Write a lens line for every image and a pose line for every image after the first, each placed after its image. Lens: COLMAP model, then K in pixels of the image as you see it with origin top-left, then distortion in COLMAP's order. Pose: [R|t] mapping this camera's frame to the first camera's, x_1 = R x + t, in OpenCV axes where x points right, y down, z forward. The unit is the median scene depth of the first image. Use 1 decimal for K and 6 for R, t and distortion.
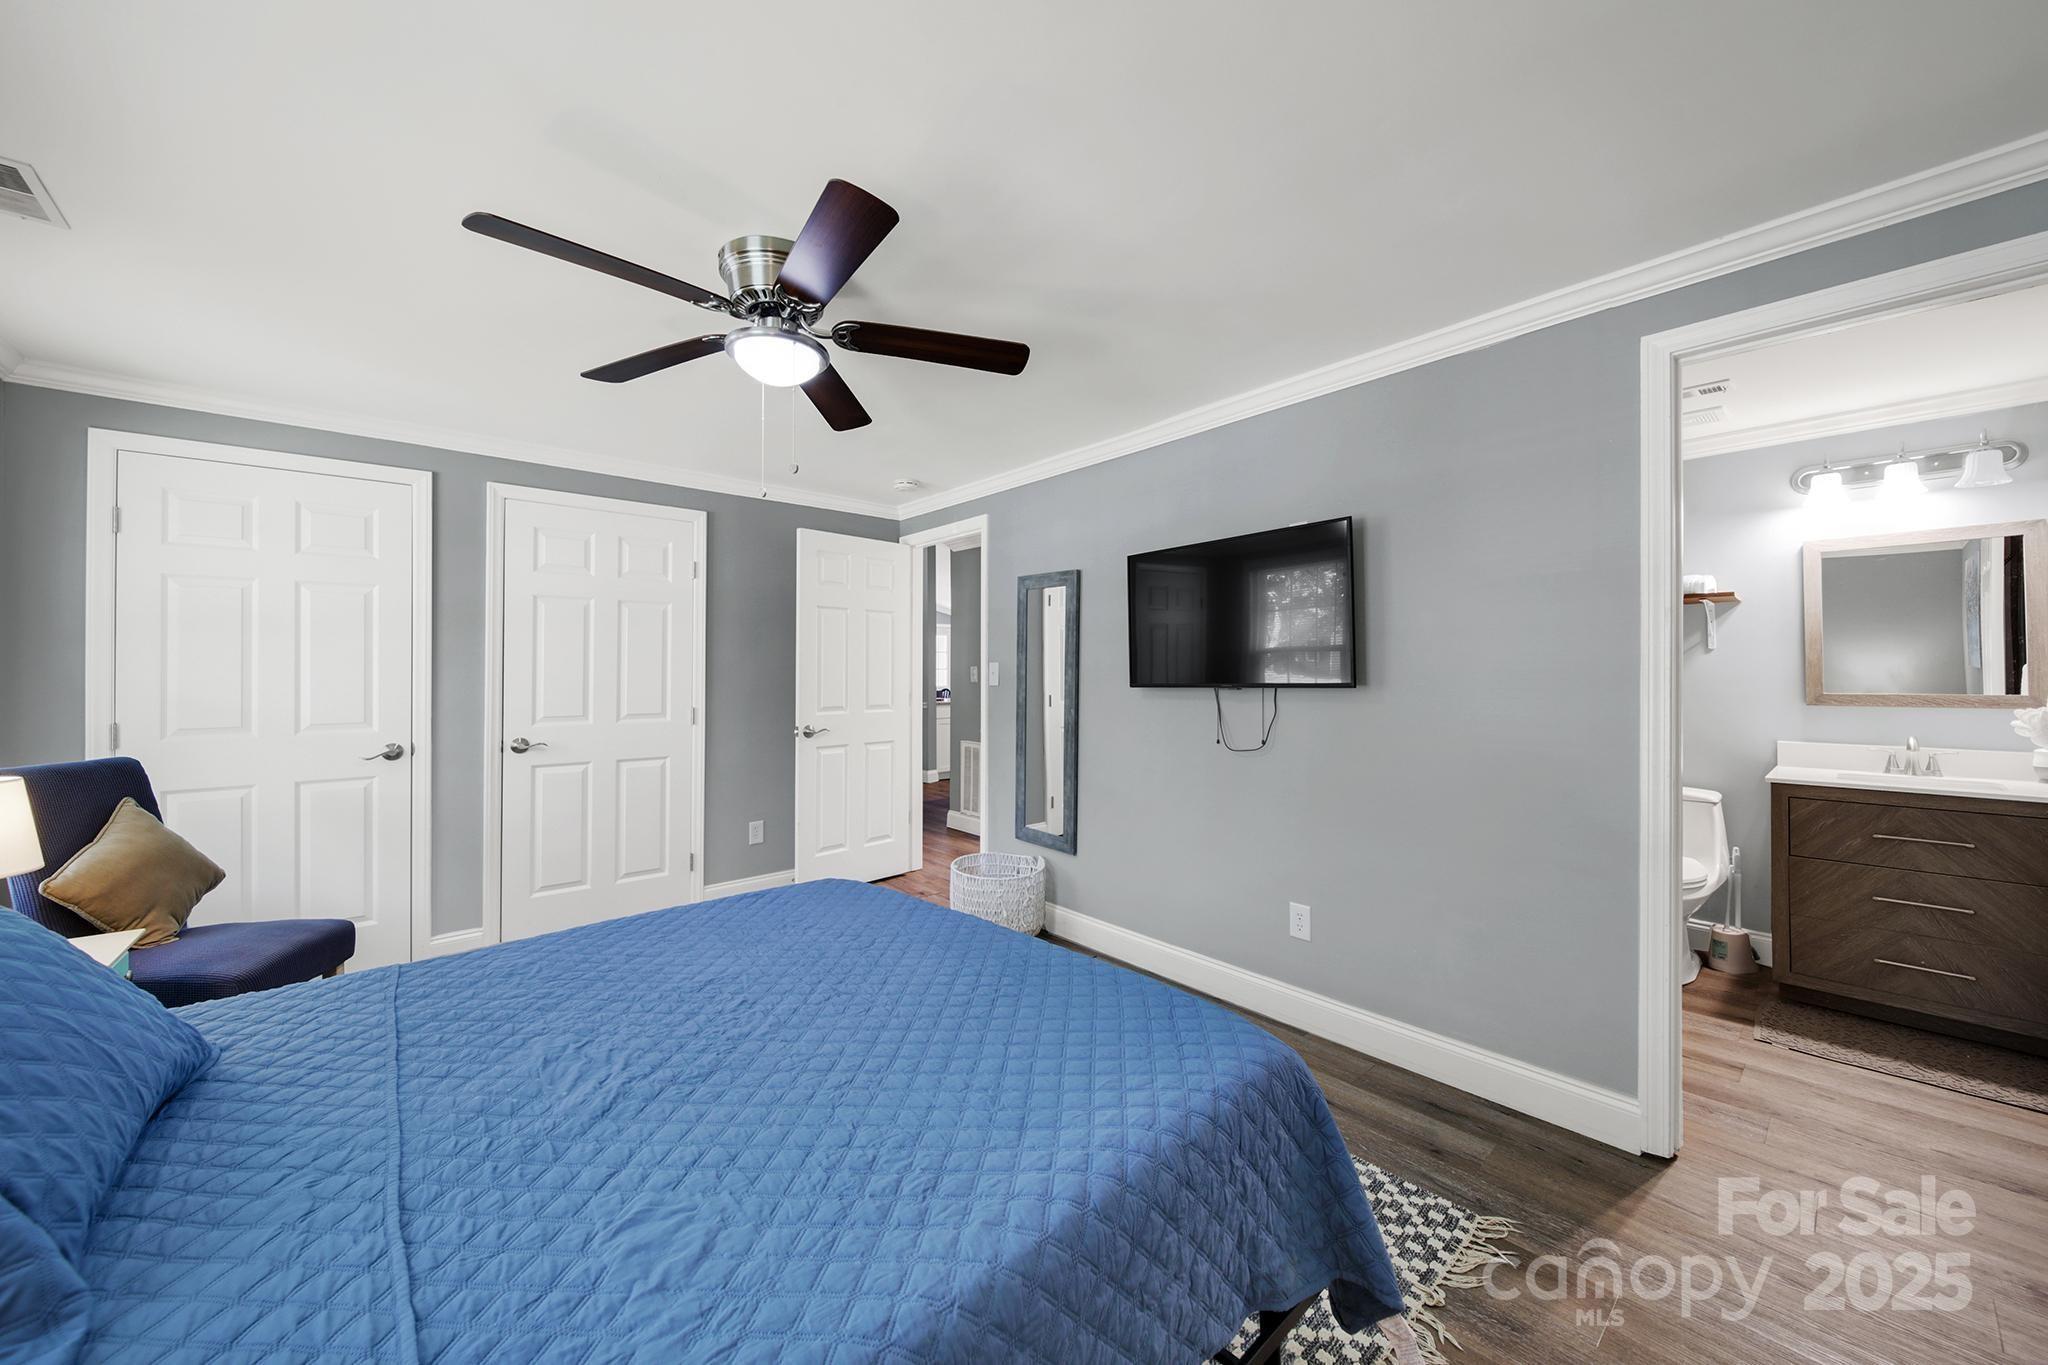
lens RADIAL K [[737.8, 0, 1021.3], [0, 737.8, 667.5], [0, 0, 1]] dist [-0.001939, -0.001141]
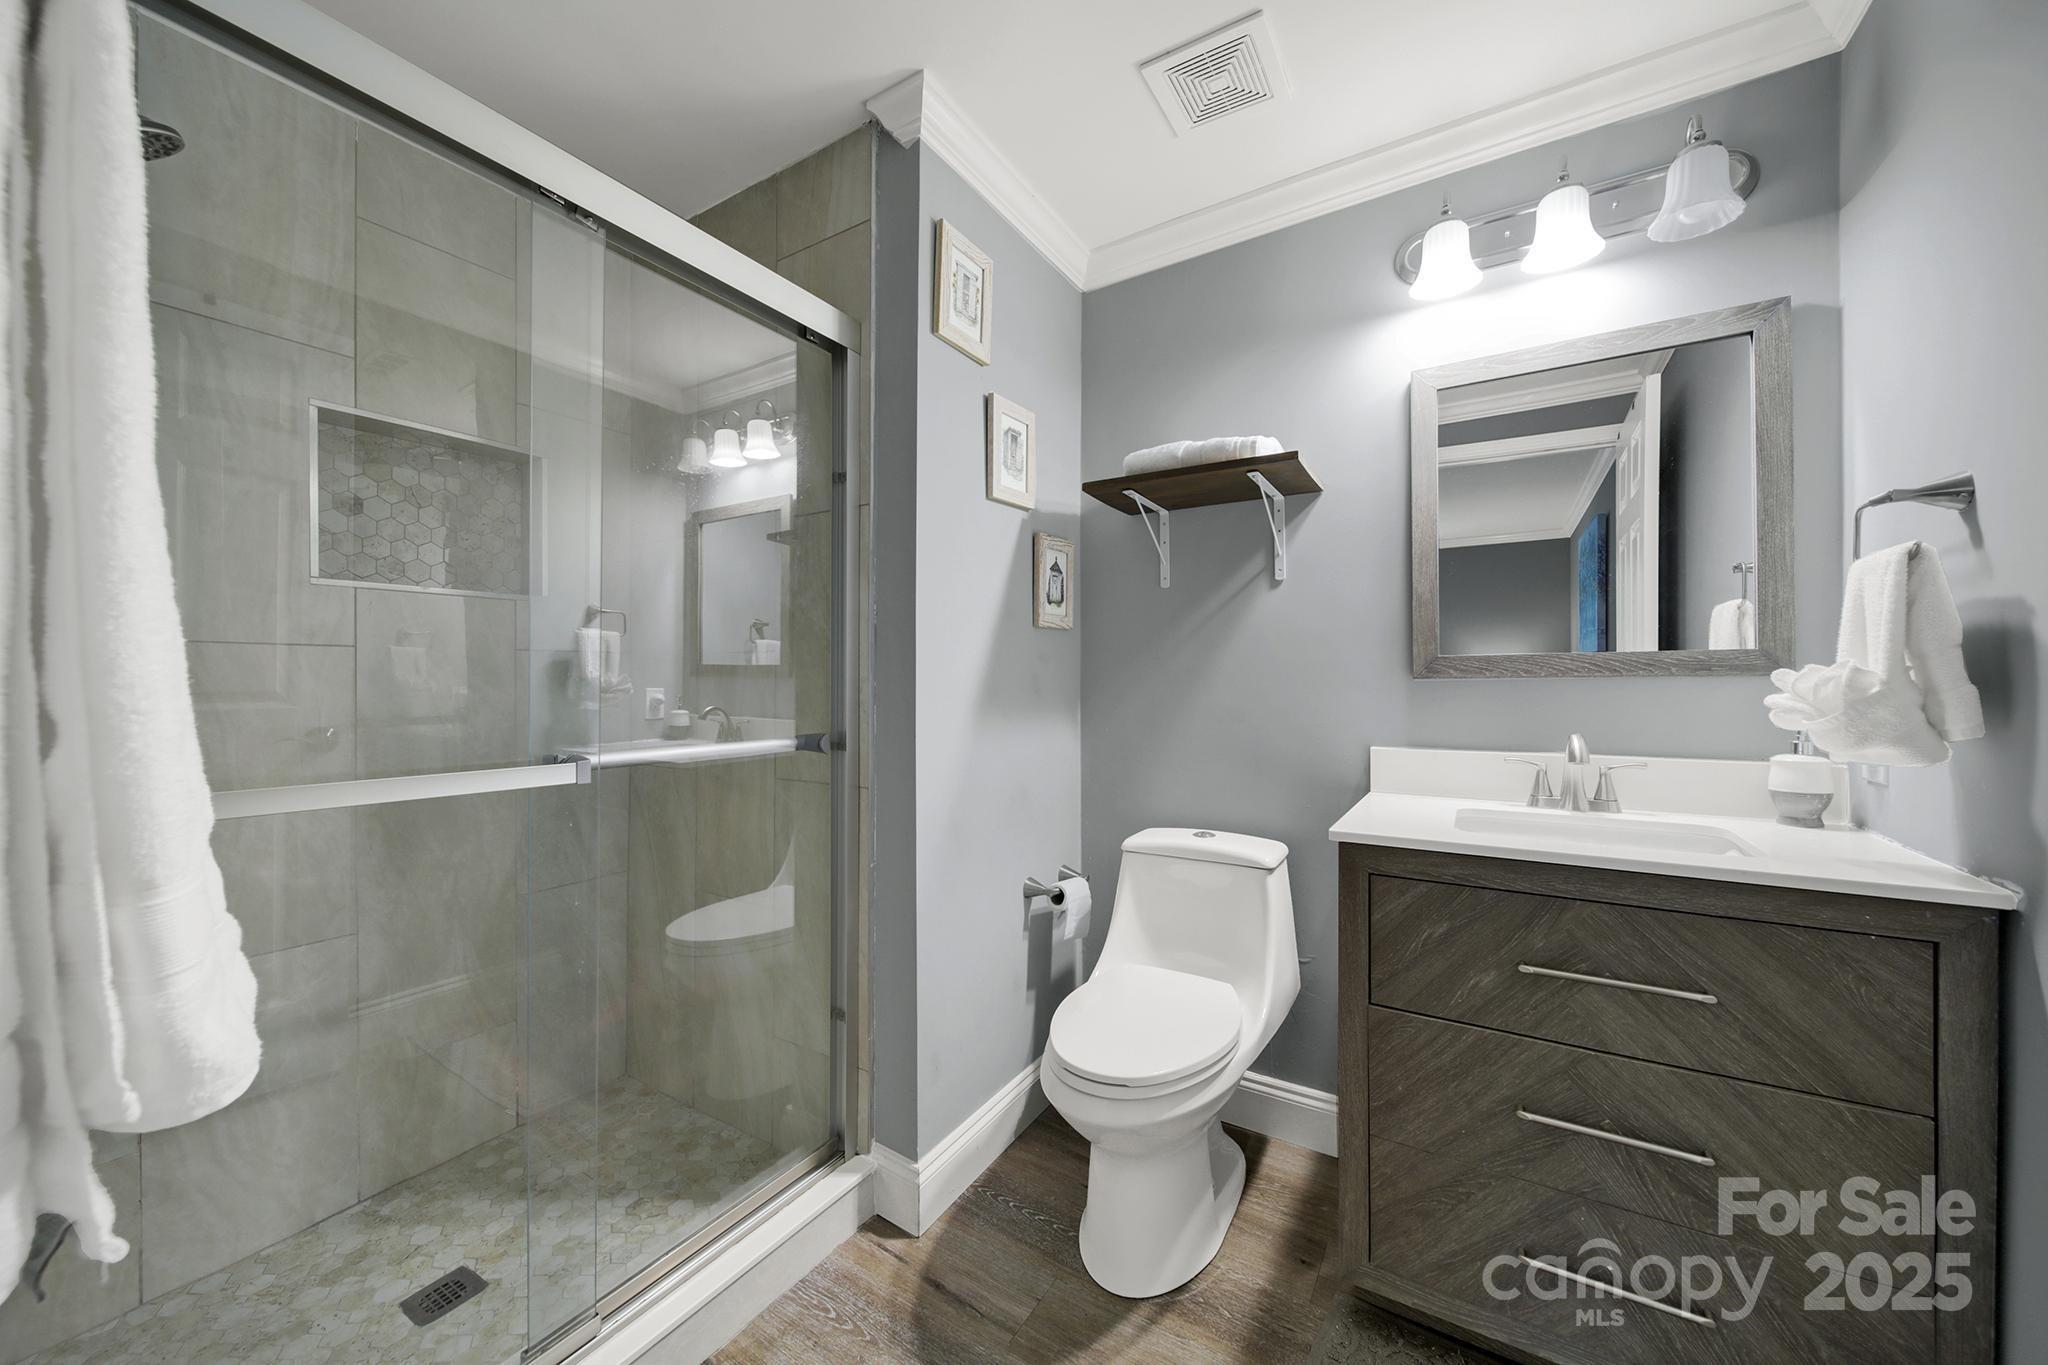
lens RADIAL K [[737.8, 0, 1018.4], [0, 737.8, 684.3], [0, 0, 1]] dist [-0.001939, -0.001141]
pose [[0.956001, -0.000074, 0.293364, 0.711069], [-0.004065, 0.999901, 0.013500, 0.055315], [-0.293335, -0.014098, 0.955906, 0.638225]]
